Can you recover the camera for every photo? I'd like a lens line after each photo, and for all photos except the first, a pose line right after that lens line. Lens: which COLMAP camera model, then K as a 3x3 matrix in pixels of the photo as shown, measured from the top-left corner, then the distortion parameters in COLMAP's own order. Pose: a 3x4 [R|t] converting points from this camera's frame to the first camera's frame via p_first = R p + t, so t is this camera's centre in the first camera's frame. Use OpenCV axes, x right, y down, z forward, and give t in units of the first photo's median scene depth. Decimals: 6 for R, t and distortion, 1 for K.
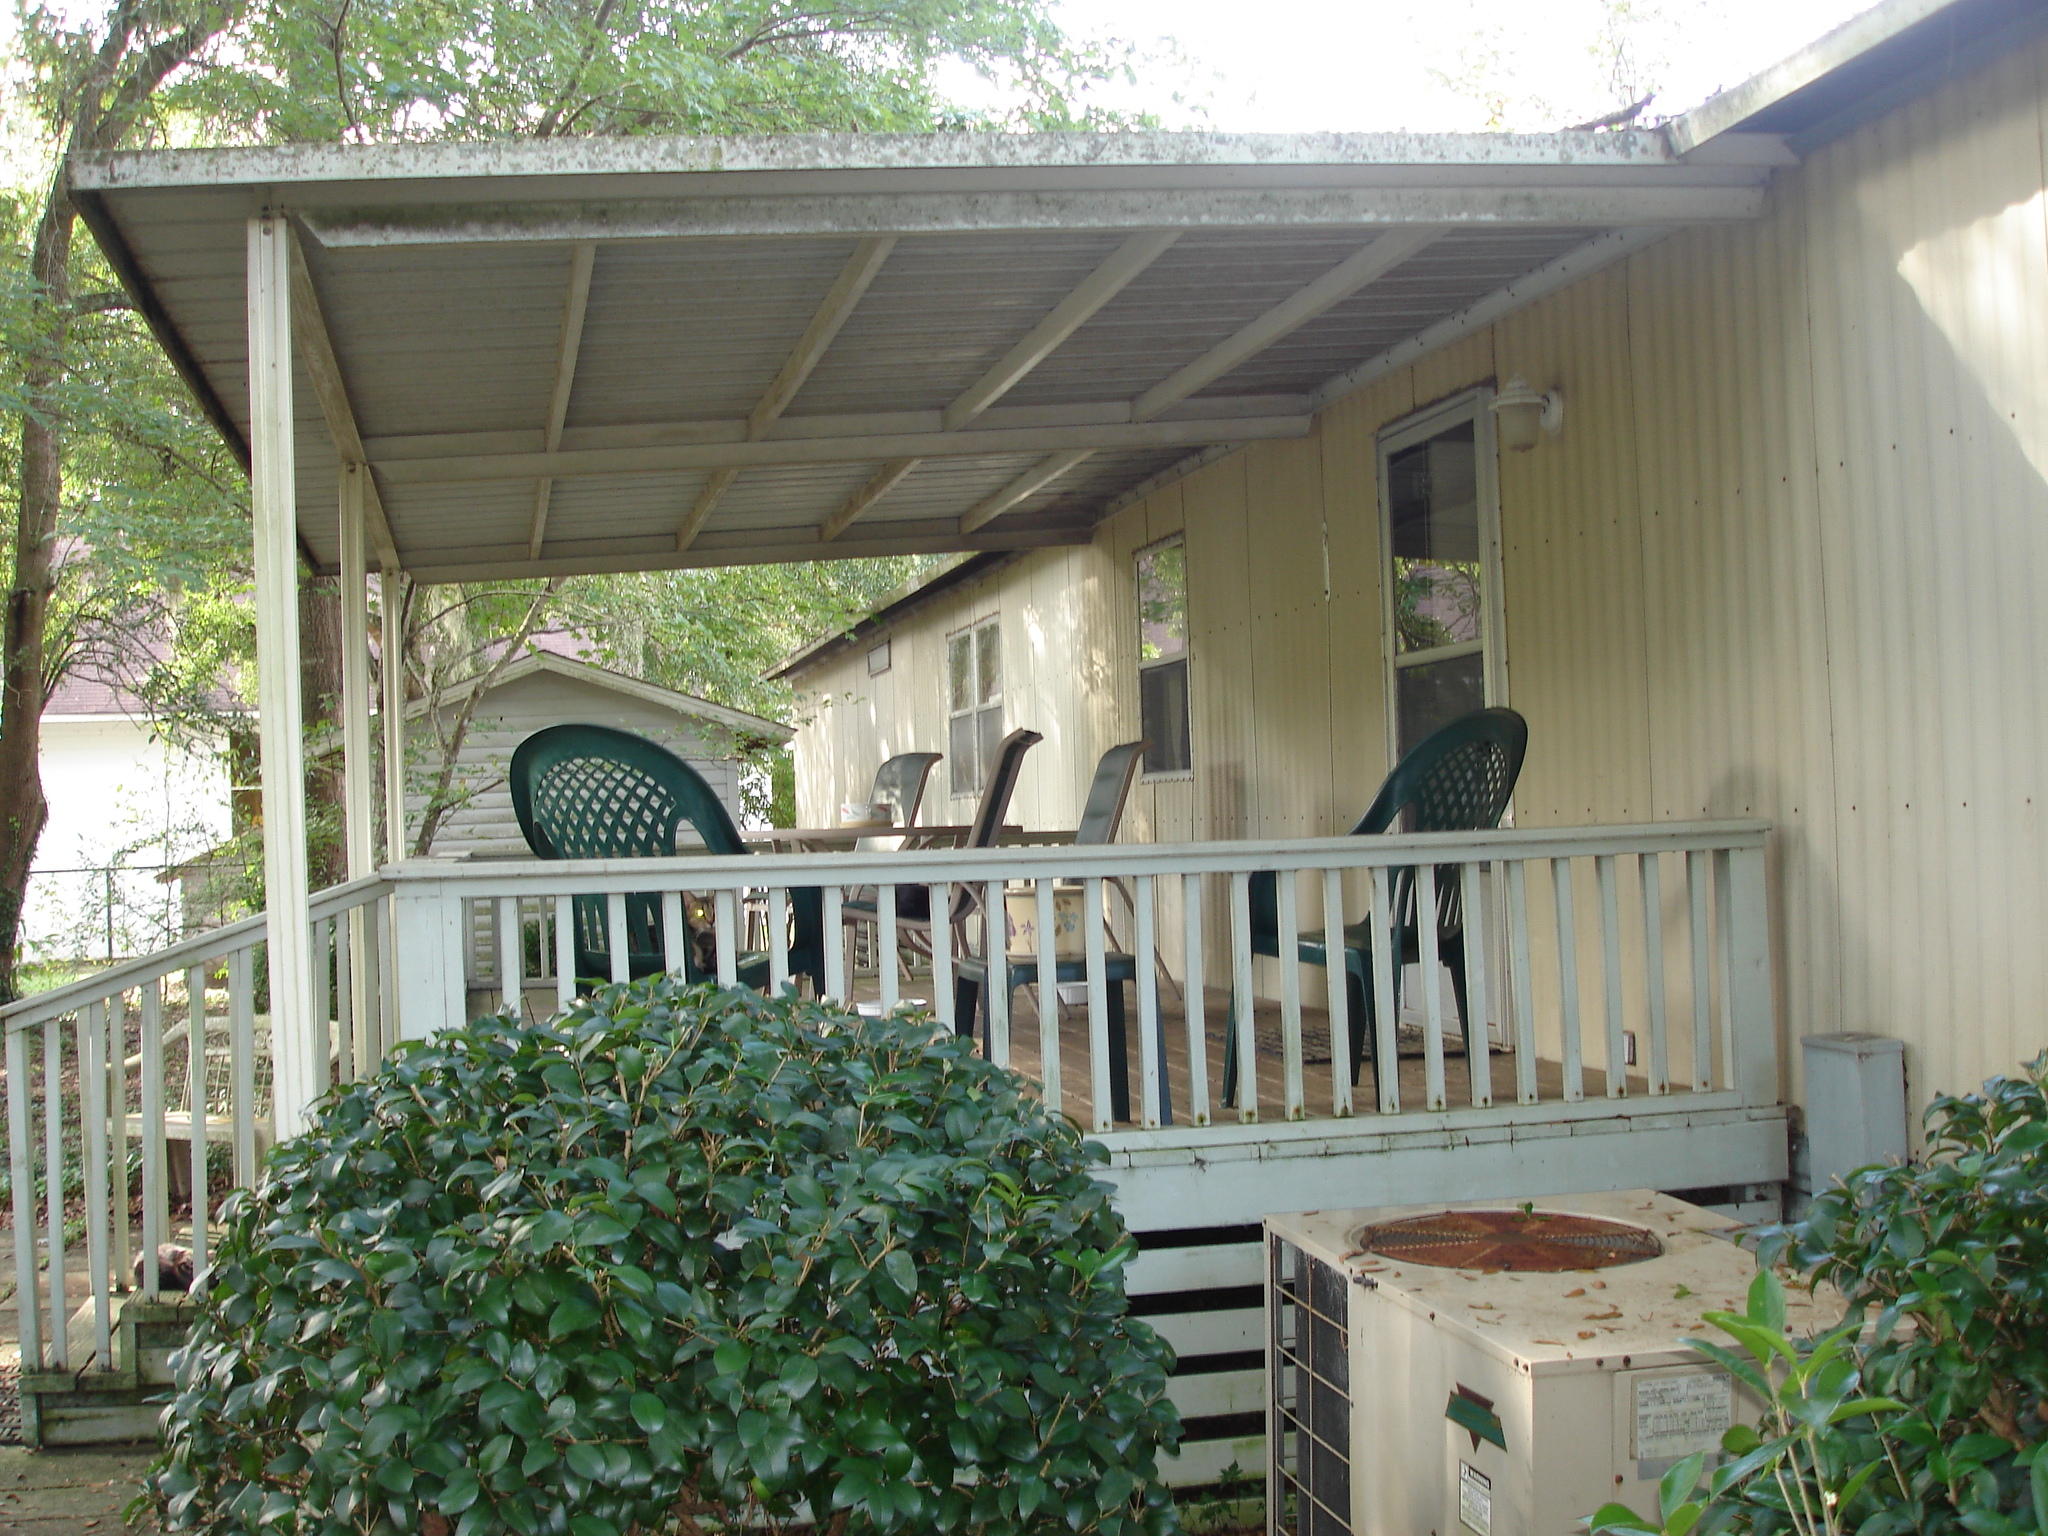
lens RADIAL K [[2282.3, 0, 1018.5], [0, 2282.3, 764.1], [0, 0, 1]] dist [-0.085079, -0.084346]
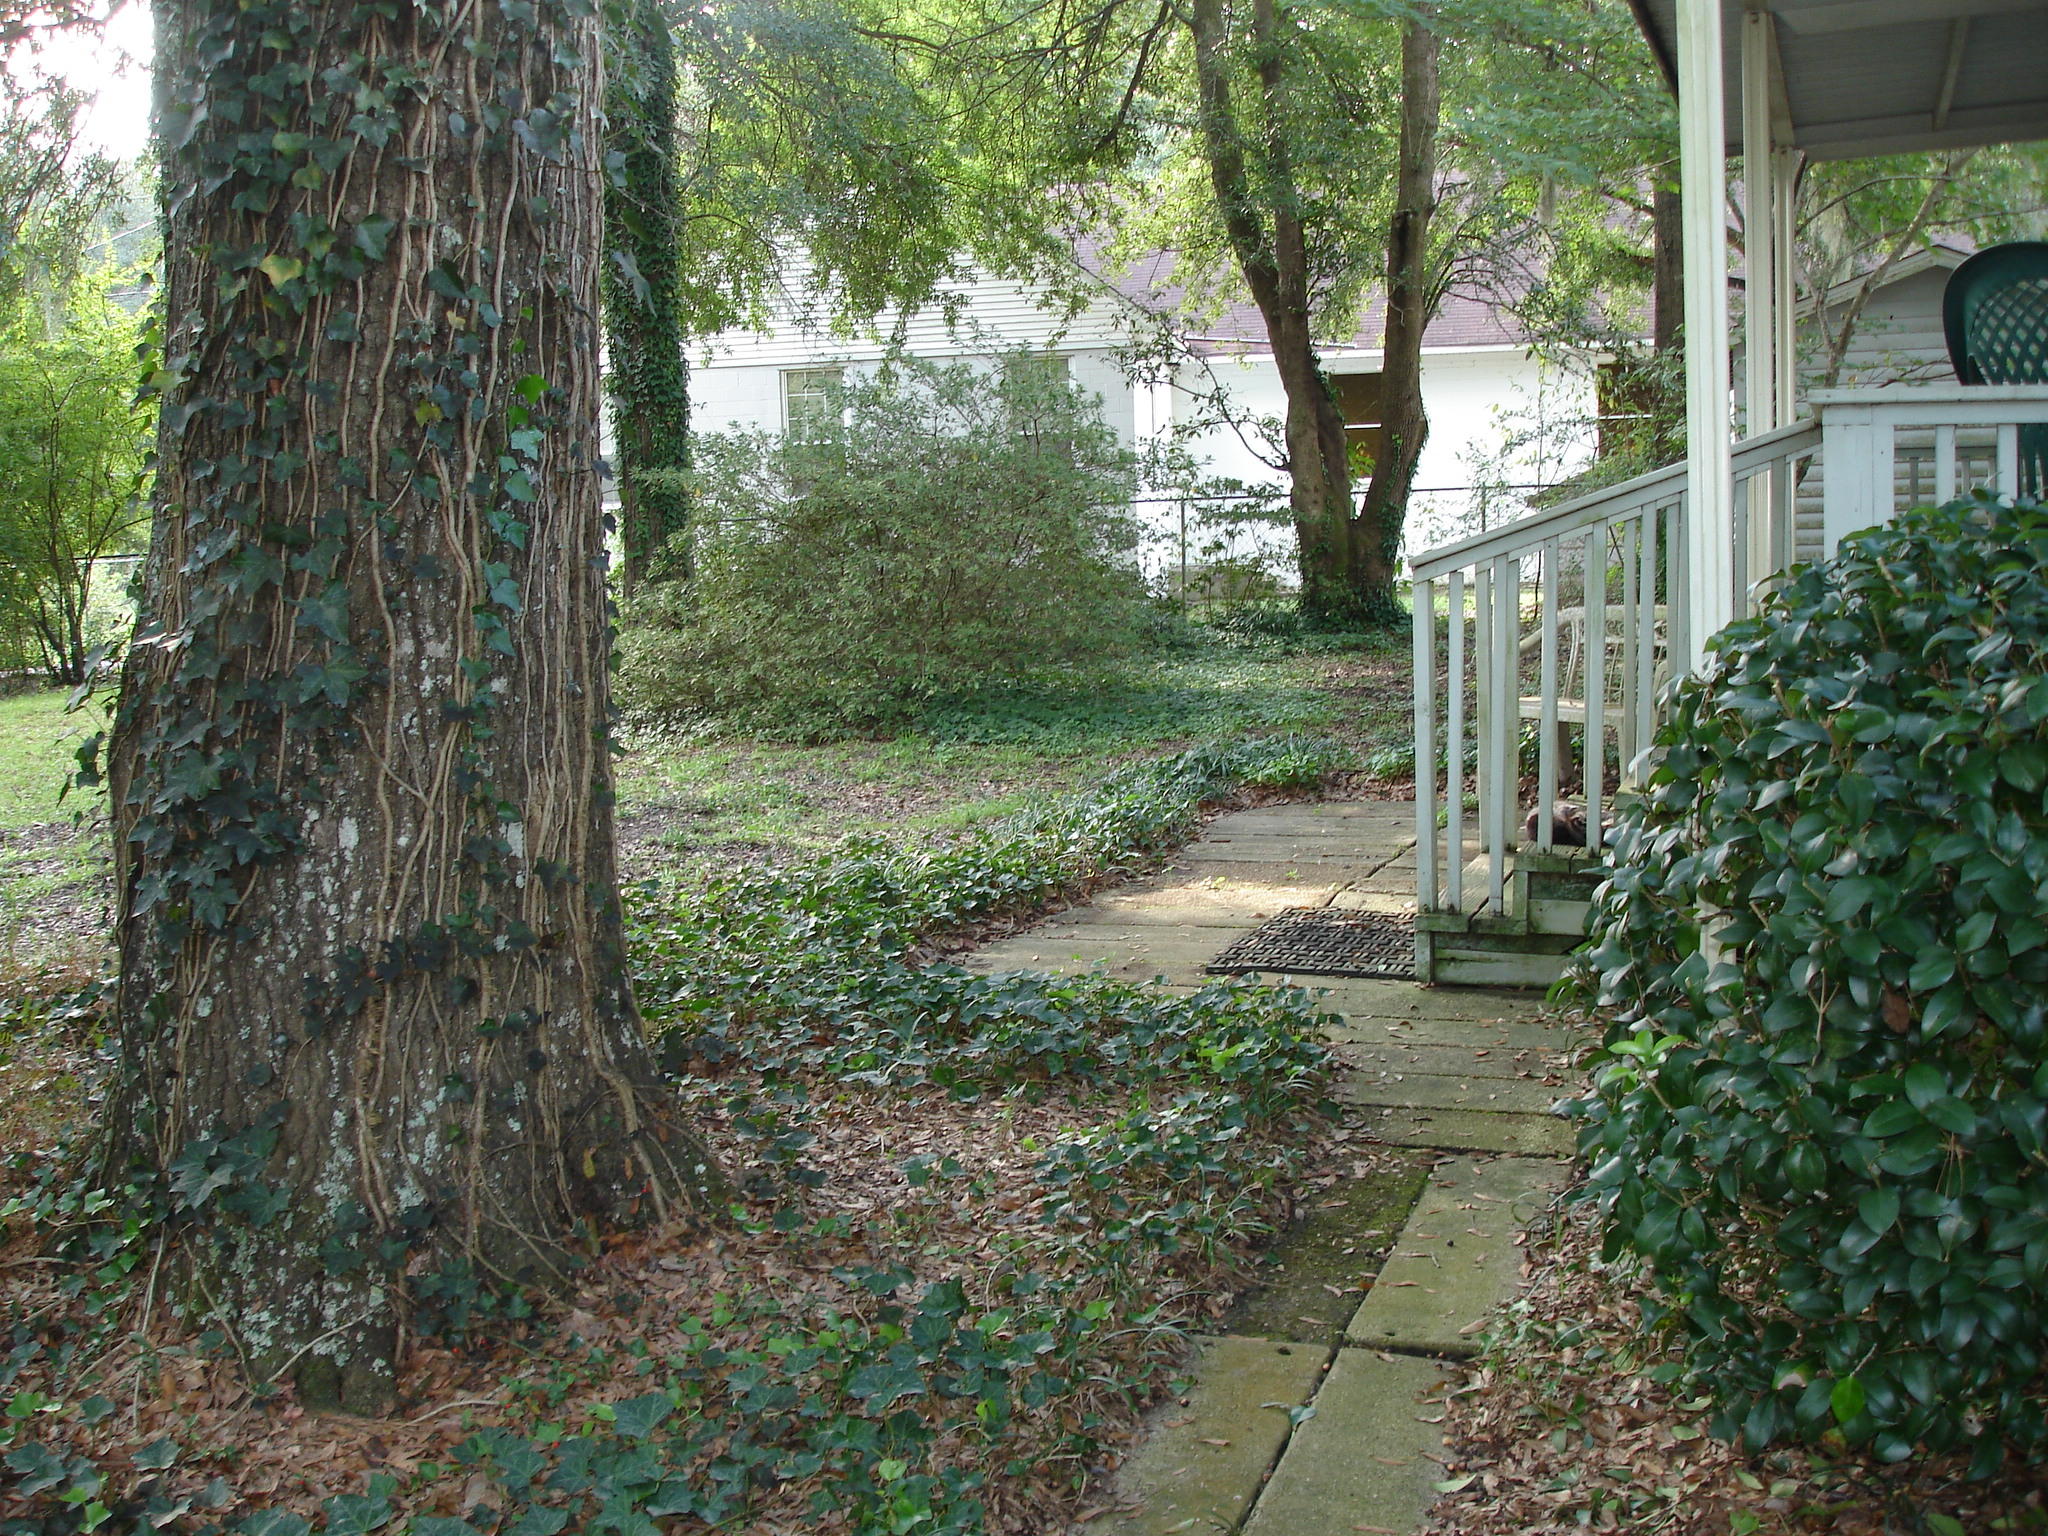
lens RADIAL K [[2282.3, 0, 1018.5], [0, 2282.3, 764.1], [0, 0, 1]] dist [-0.085079, -0.084346]
pose [[0.836290, 0.068640, -0.543974, -0.033838], [0.015995, 0.988656, 0.149341, 0.048529], [0.548054, -0.133593, 0.825706, 0.026519]]
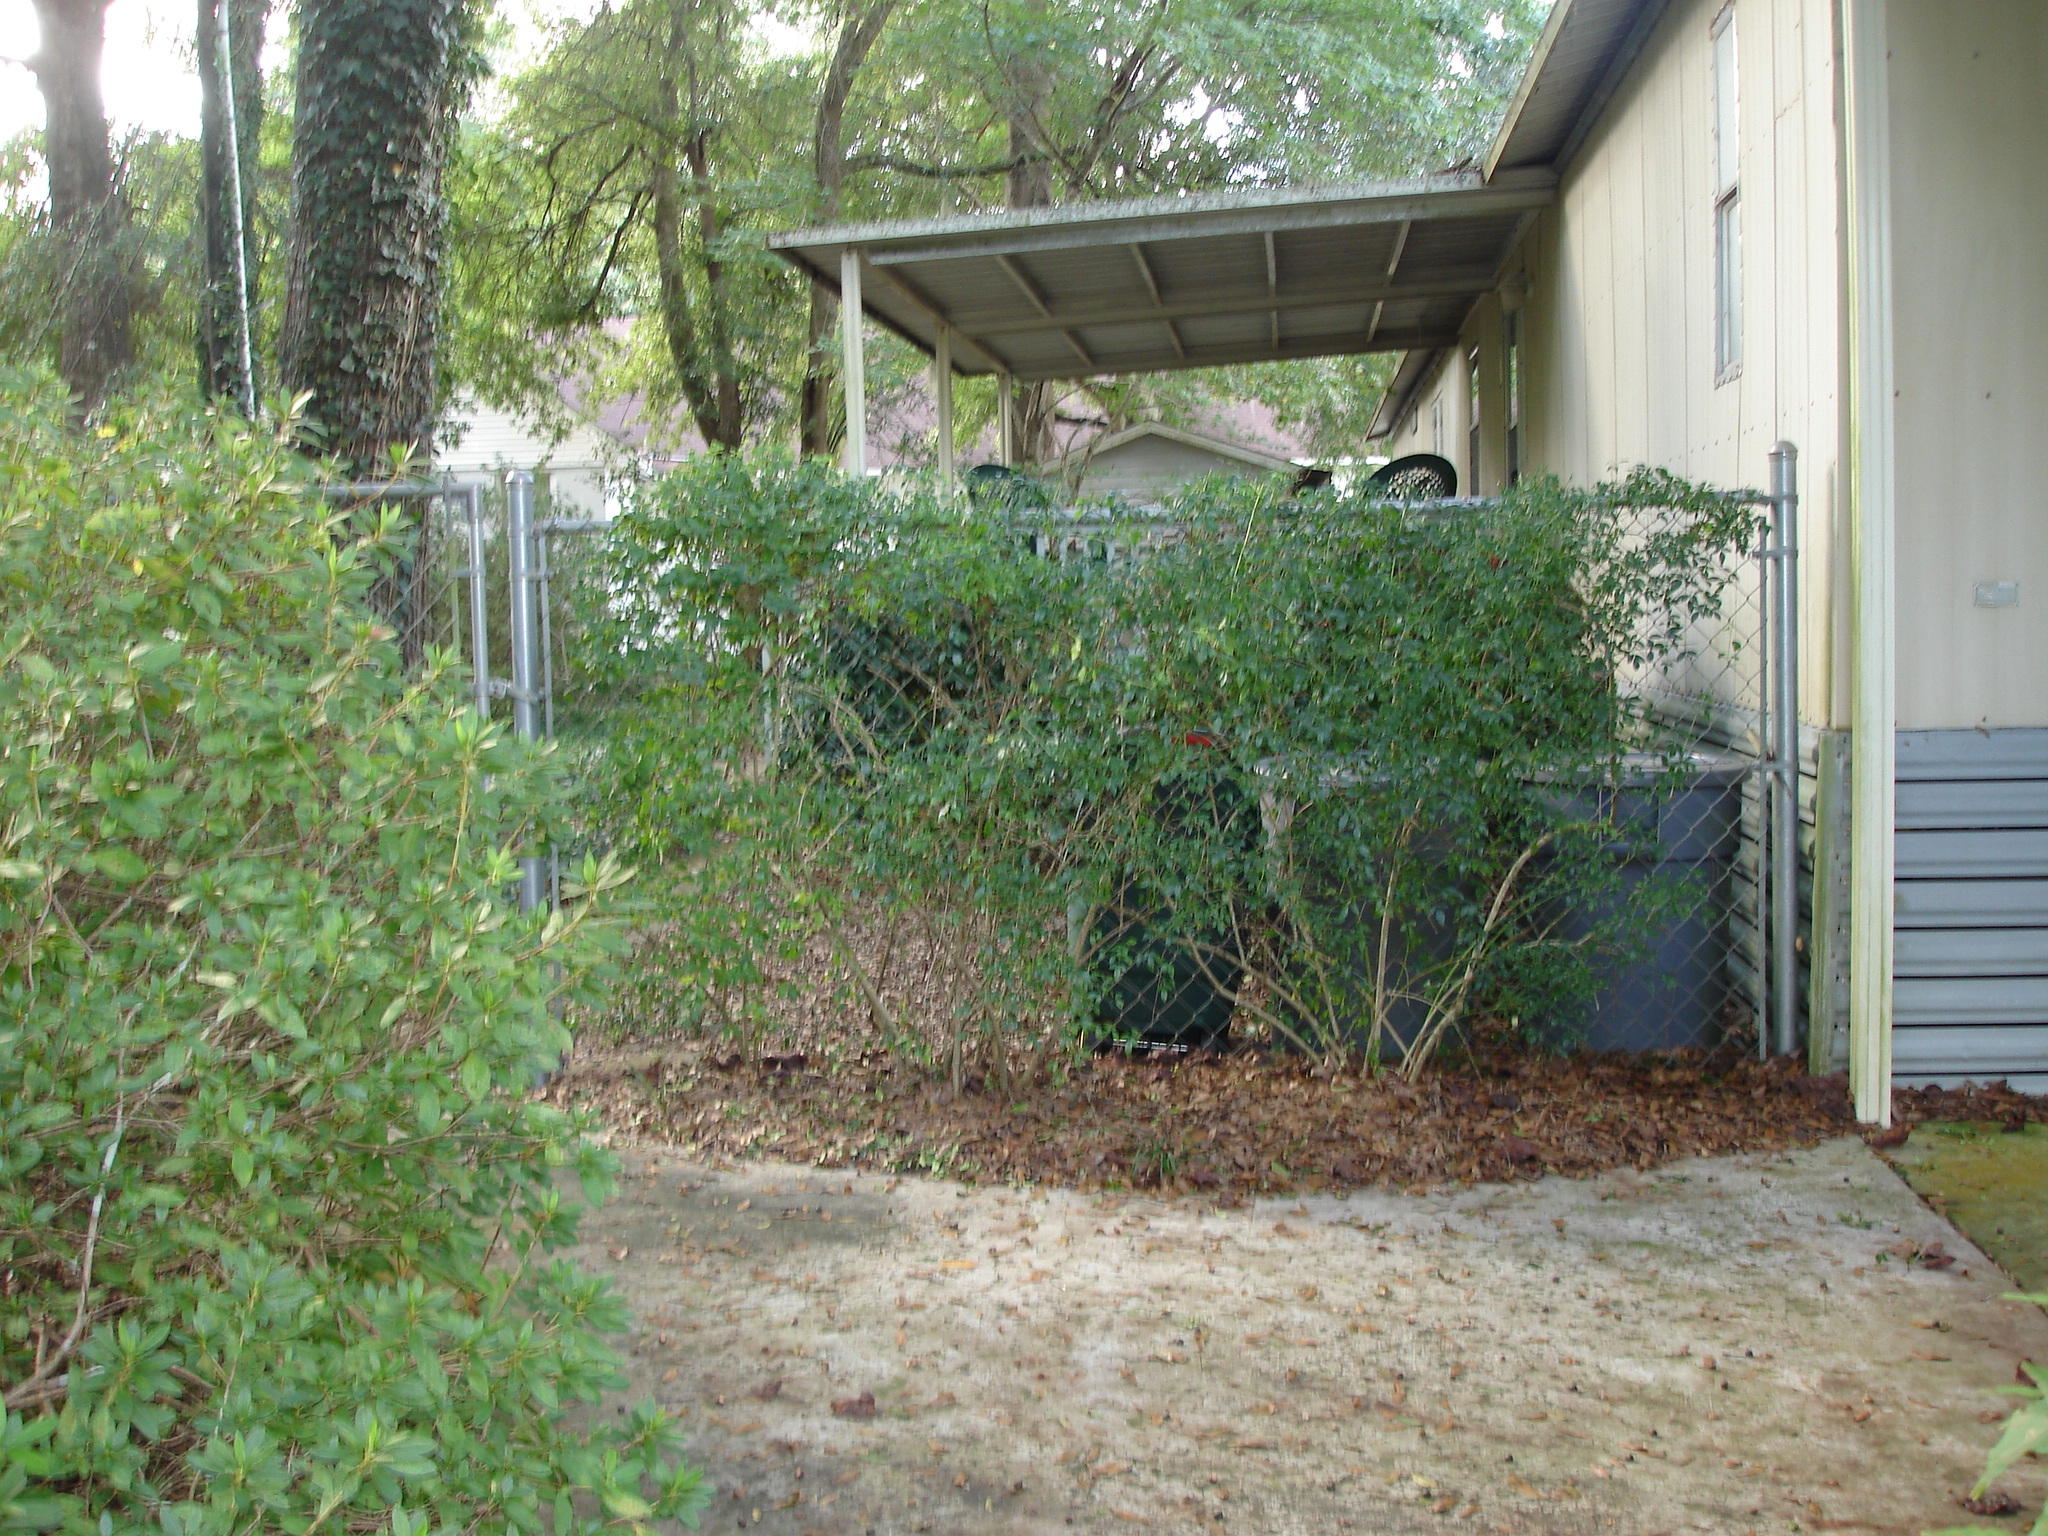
lens RADIAL K [[2282.3, 0, 1018.5], [0, 2282.3, 764.1], [0, 0, 1]] dist [-0.085079, -0.084346]
pose [[0.940549, 0.038359, -0.337484, 0.552311], [-0.002906, 0.994475, 0.104935, 0.040473], [0.339645, -0.097716, 0.935464, -1.040028]]
